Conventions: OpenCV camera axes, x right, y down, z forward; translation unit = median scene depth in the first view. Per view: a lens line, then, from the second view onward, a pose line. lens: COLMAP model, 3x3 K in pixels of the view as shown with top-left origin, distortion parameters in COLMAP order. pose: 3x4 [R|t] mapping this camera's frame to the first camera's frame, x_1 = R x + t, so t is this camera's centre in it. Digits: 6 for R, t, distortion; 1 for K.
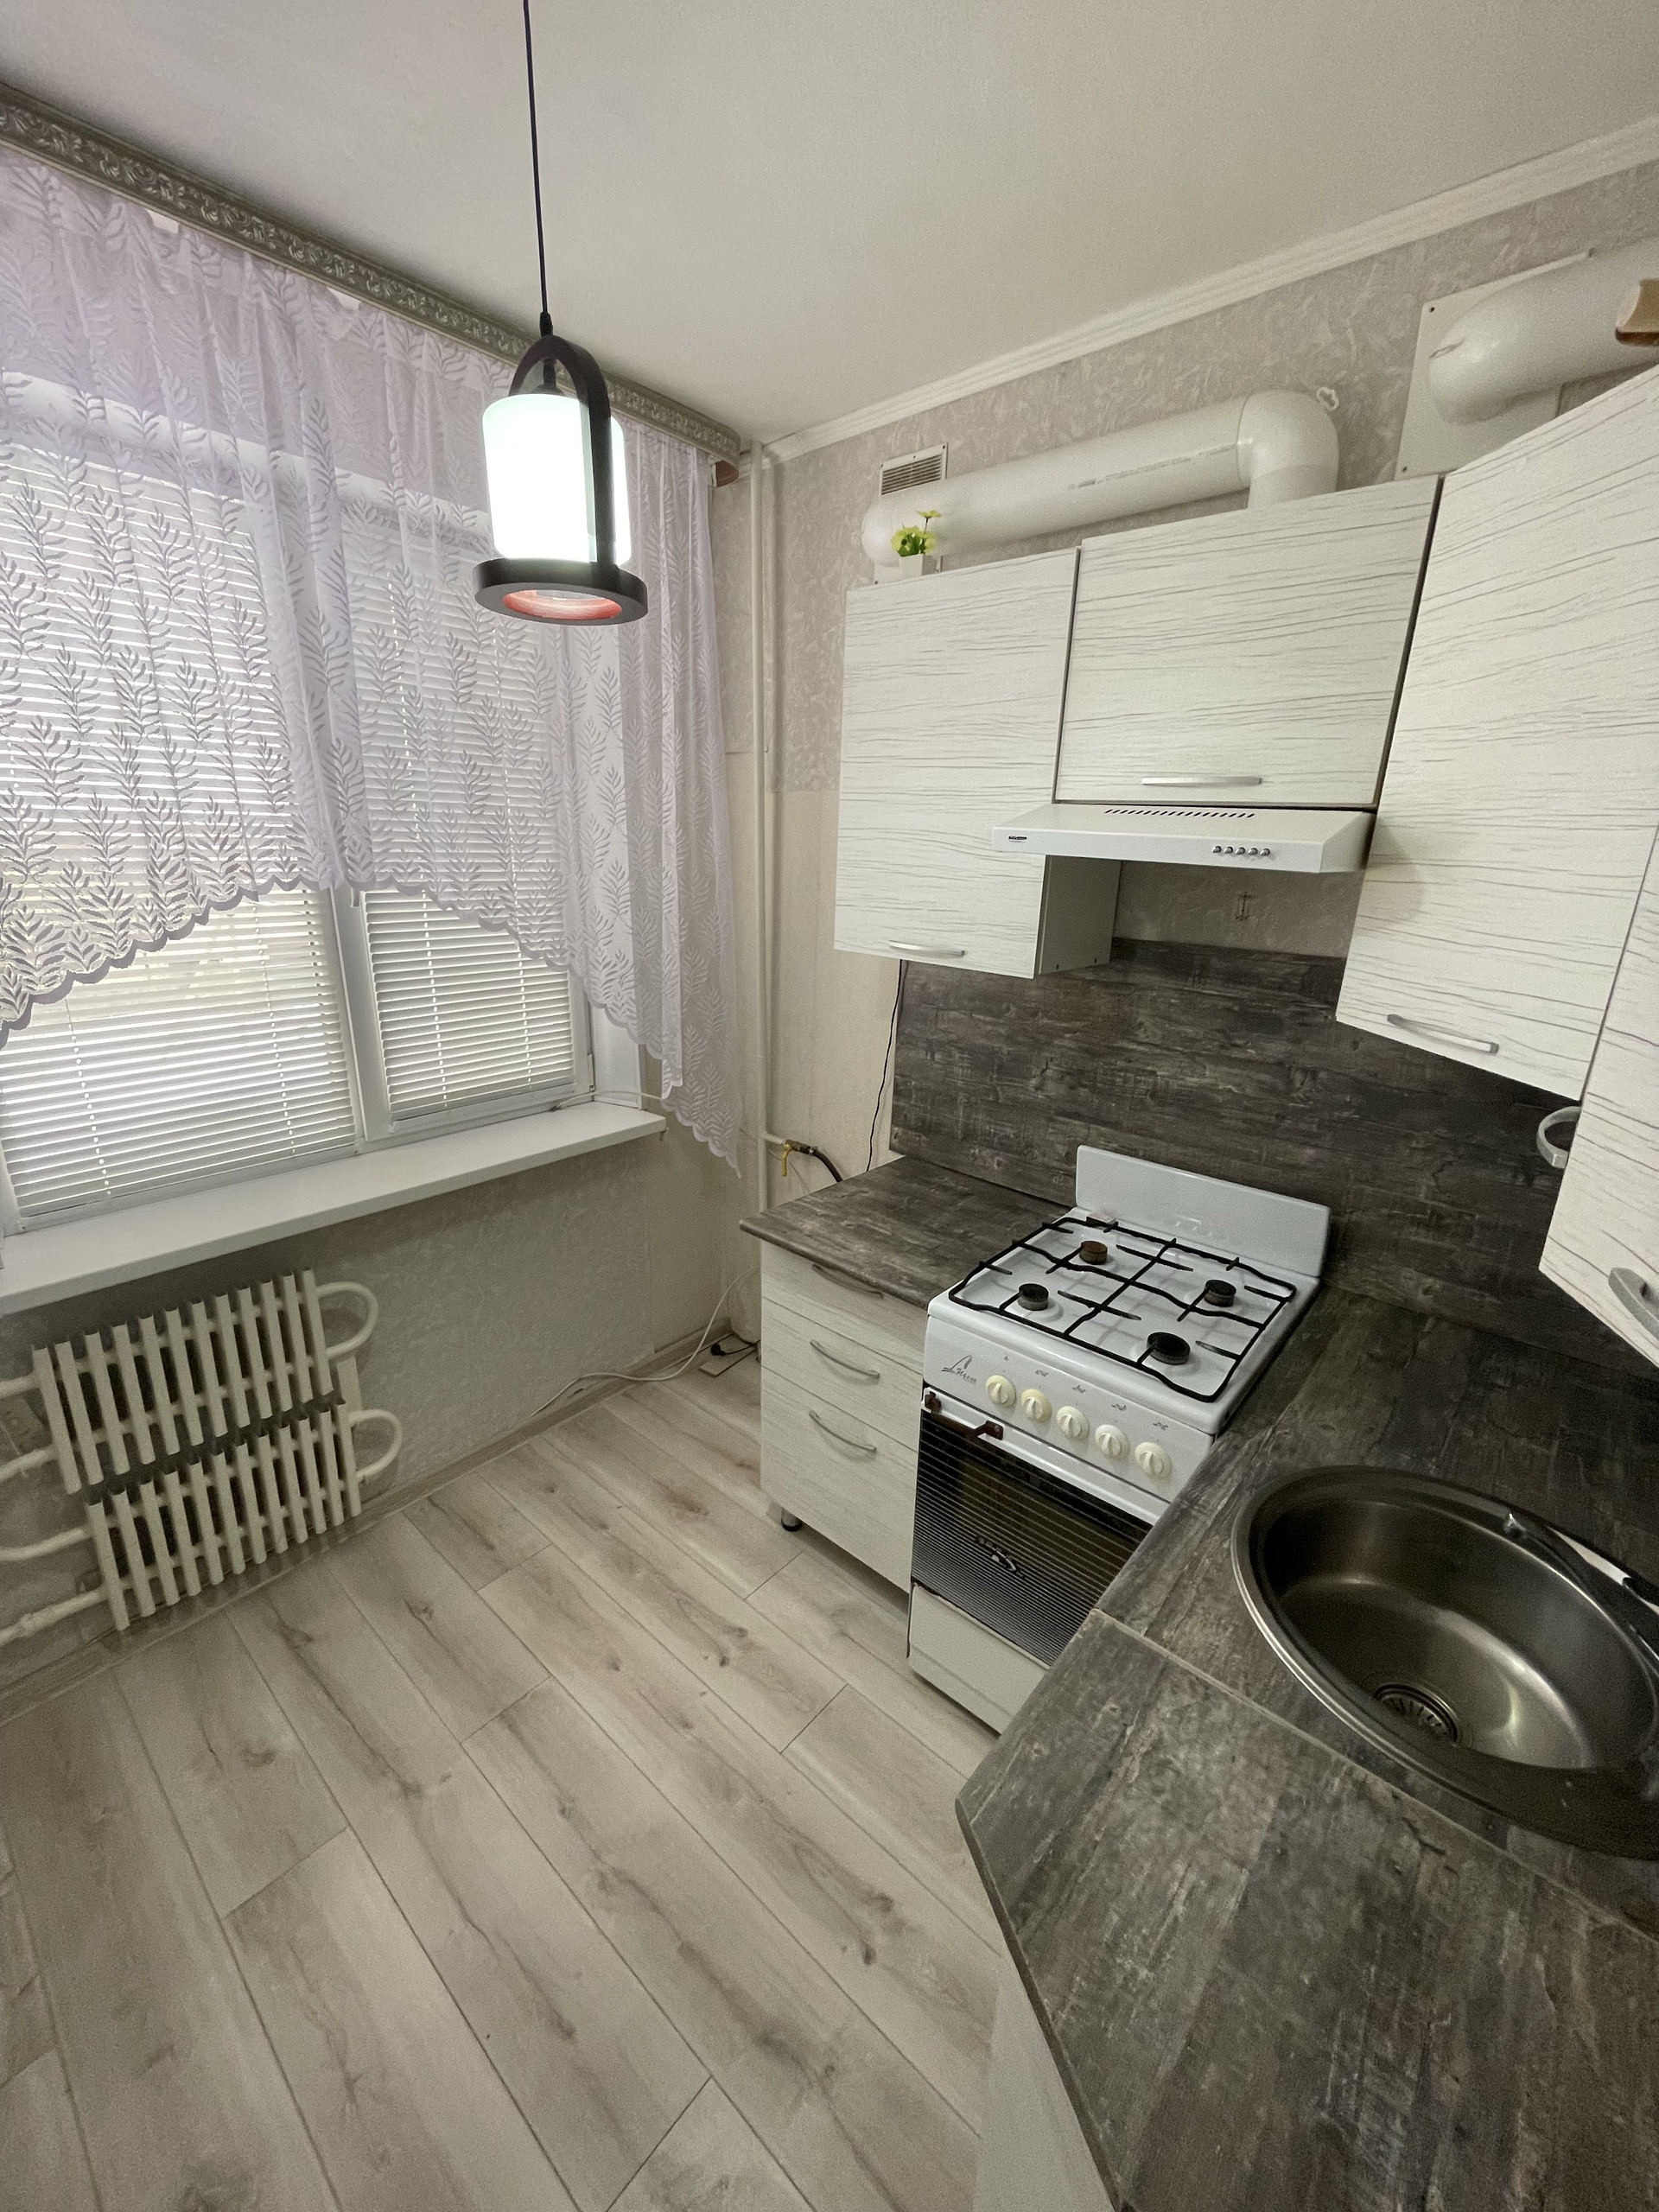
lens RADIAL K [[896.7, 0, 828.6], [0, 896.7, 1104.0], [0, 0, 1]] dist [-0.005817, 0.000673]
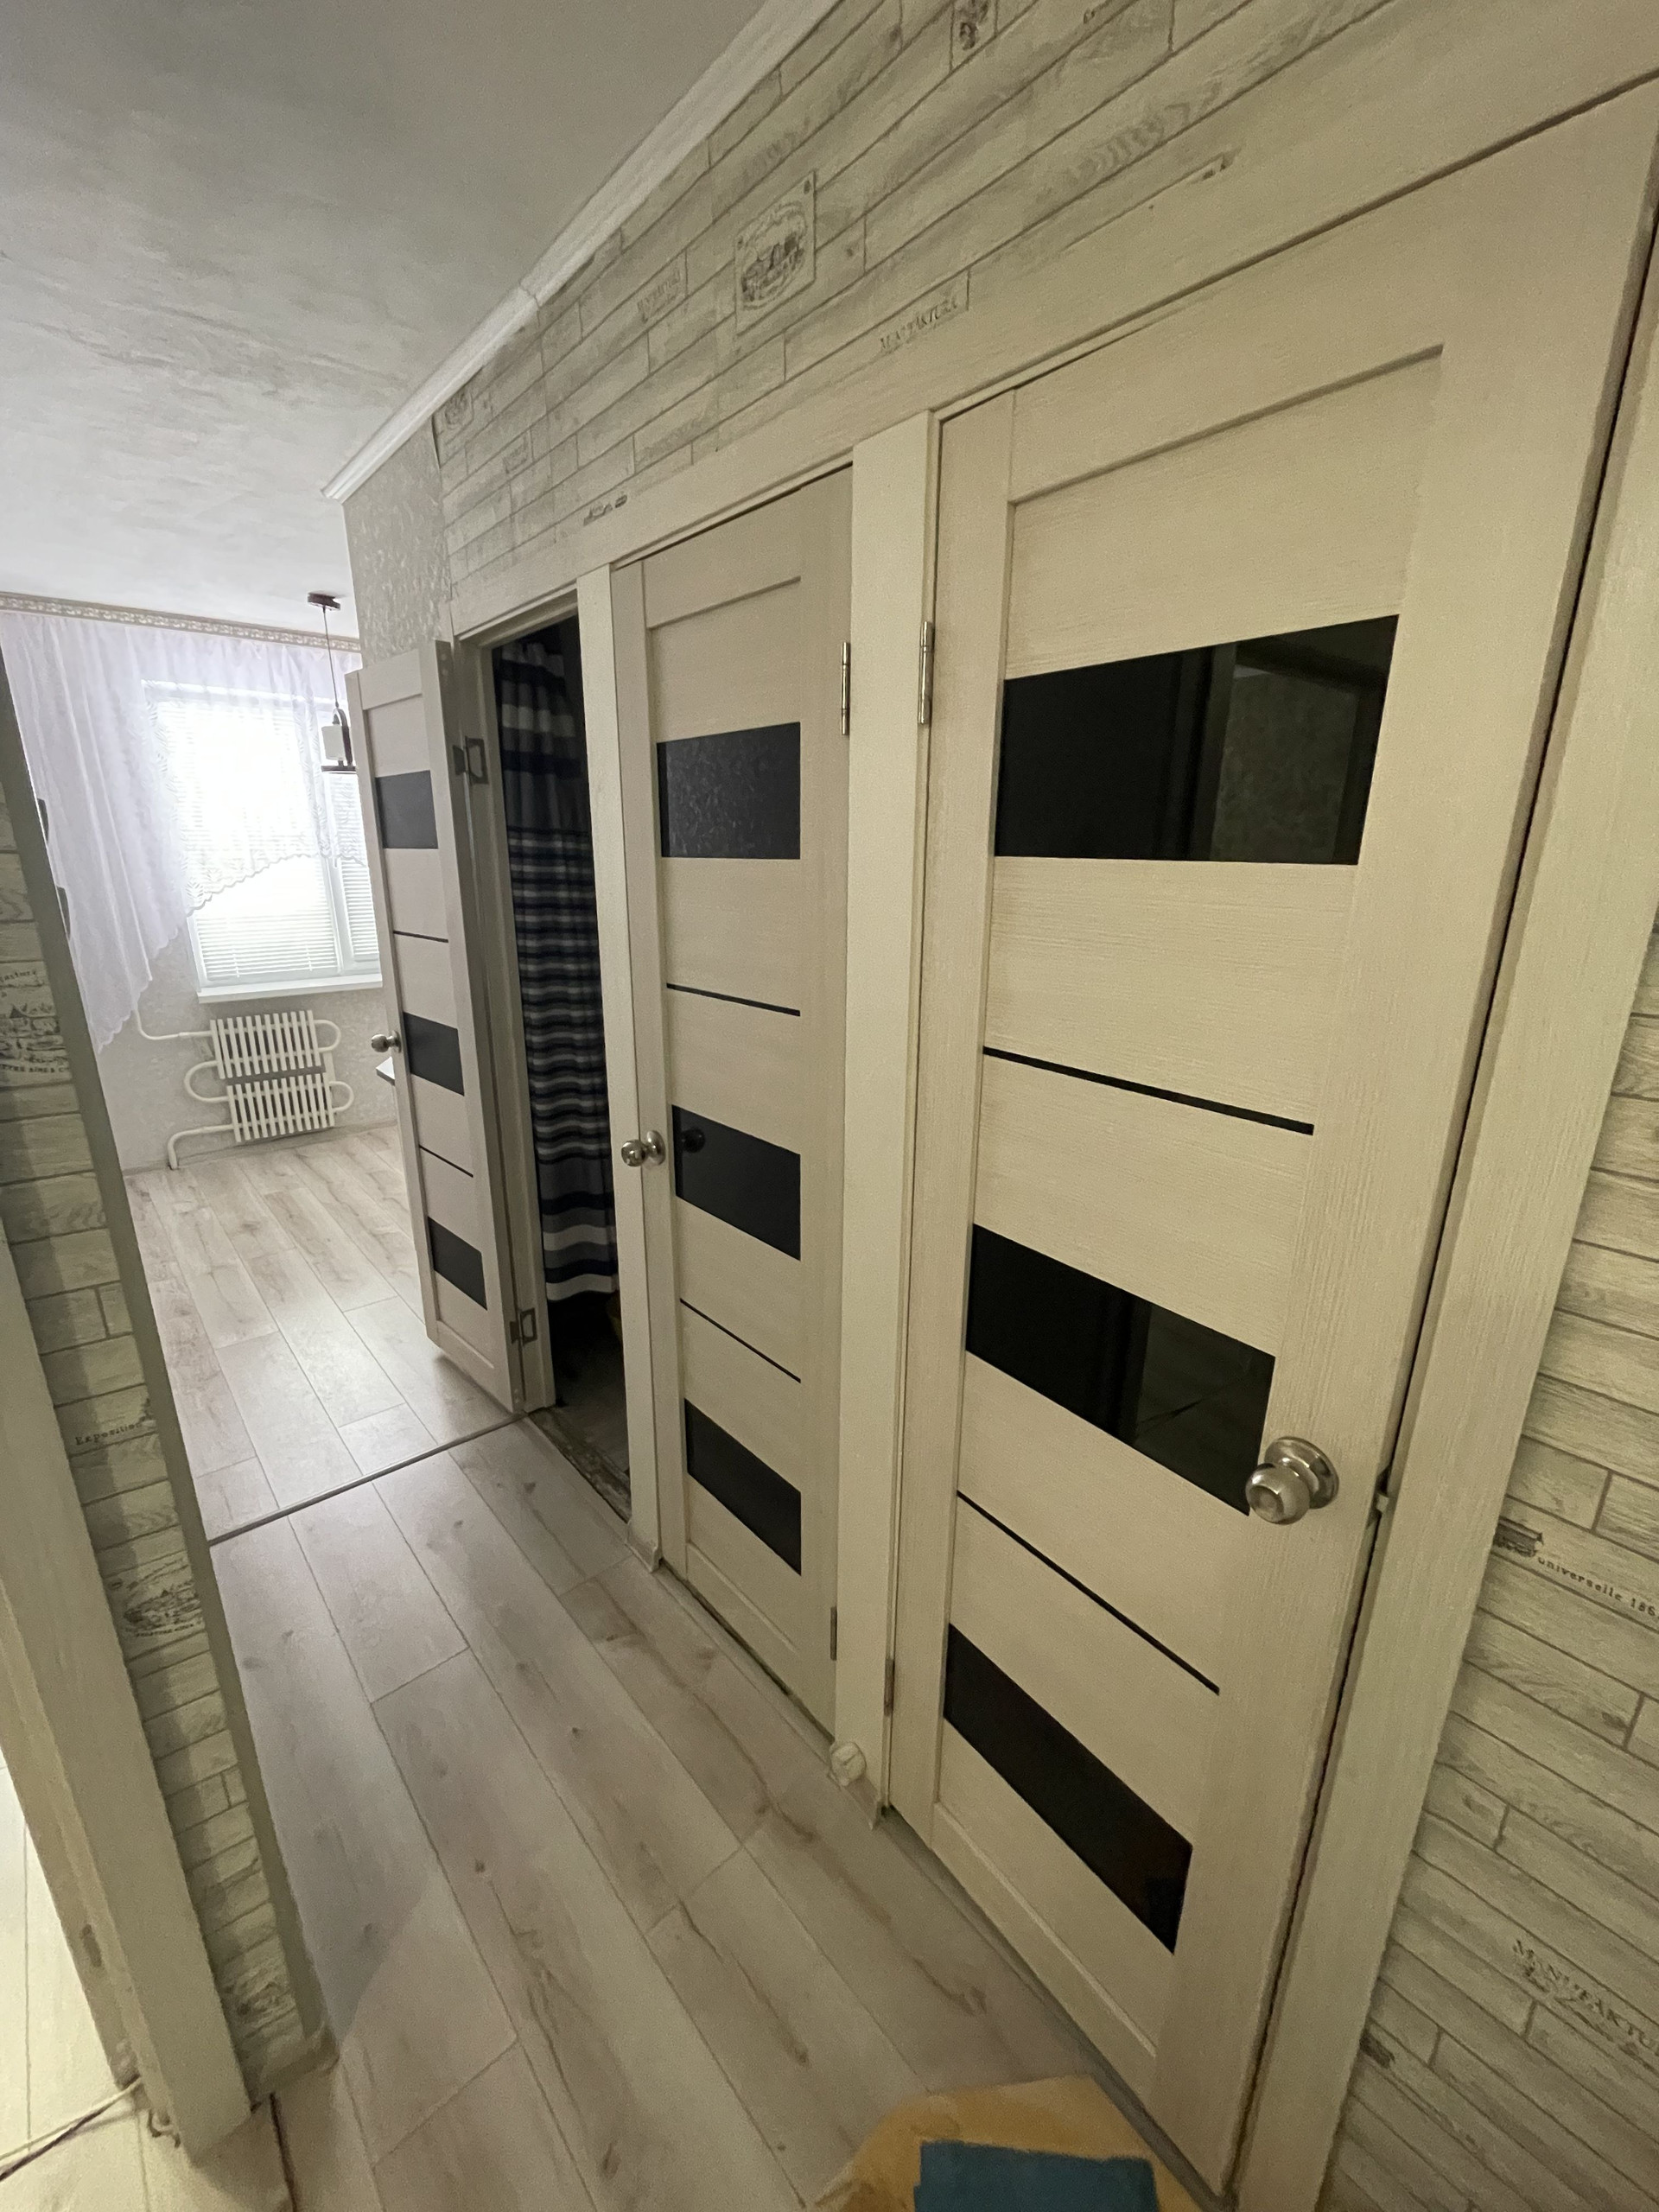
lens RADIAL K [[896.7, 0, 830.3], [0, 896.7, 1106.5], [0, 0, 1]] dist [-0.005817, 0.000673]
pose [[0.990908, 0.018735, -0.133230, 1.278353], [-0.020035, 0.999764, -0.008422, 0.472072], [0.133041, 0.011015, 0.991049, -1.372111]]
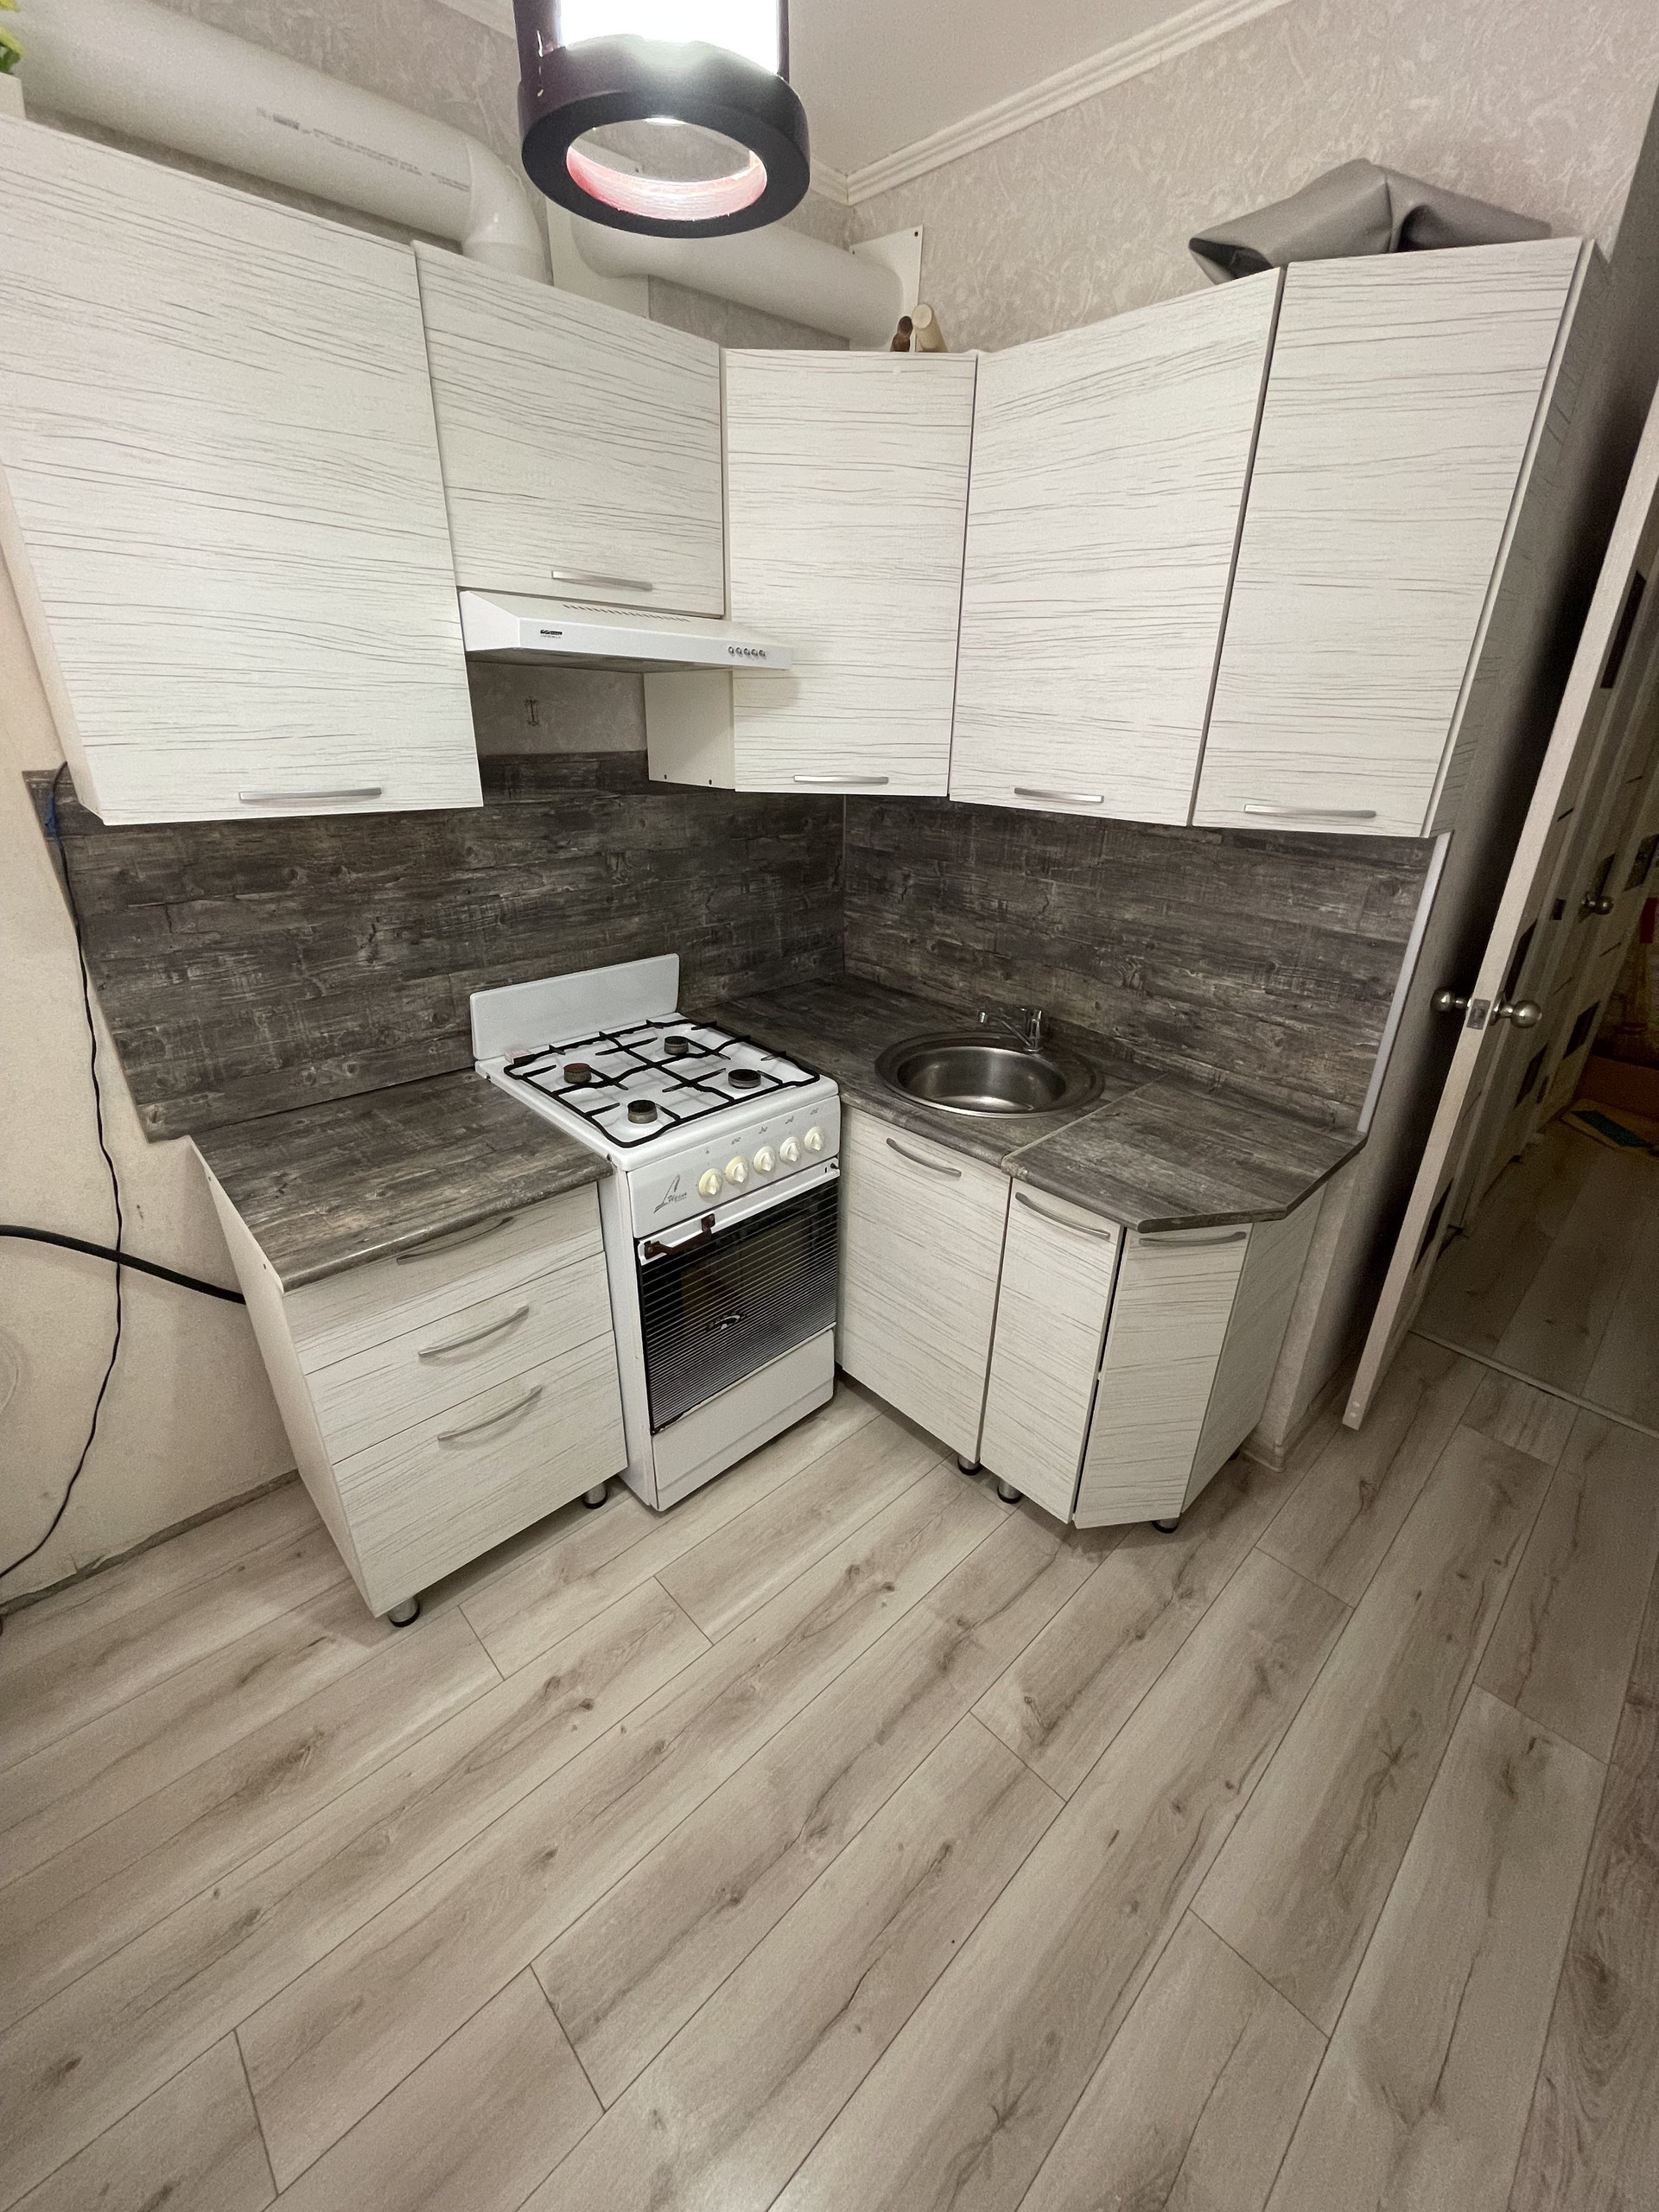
lens RADIAL K [[896.7, 0, 840.8], [0, 896.7, 1107.4], [0, 0, 1]] dist [-0.005817, 0.000673]
pose [[0.085506, -0.432631, 0.897507, -0.631490], [0.269806, 0.877203, 0.397139, -0.129174], [-0.959111, 0.208195, 0.191733, 0.533117]]
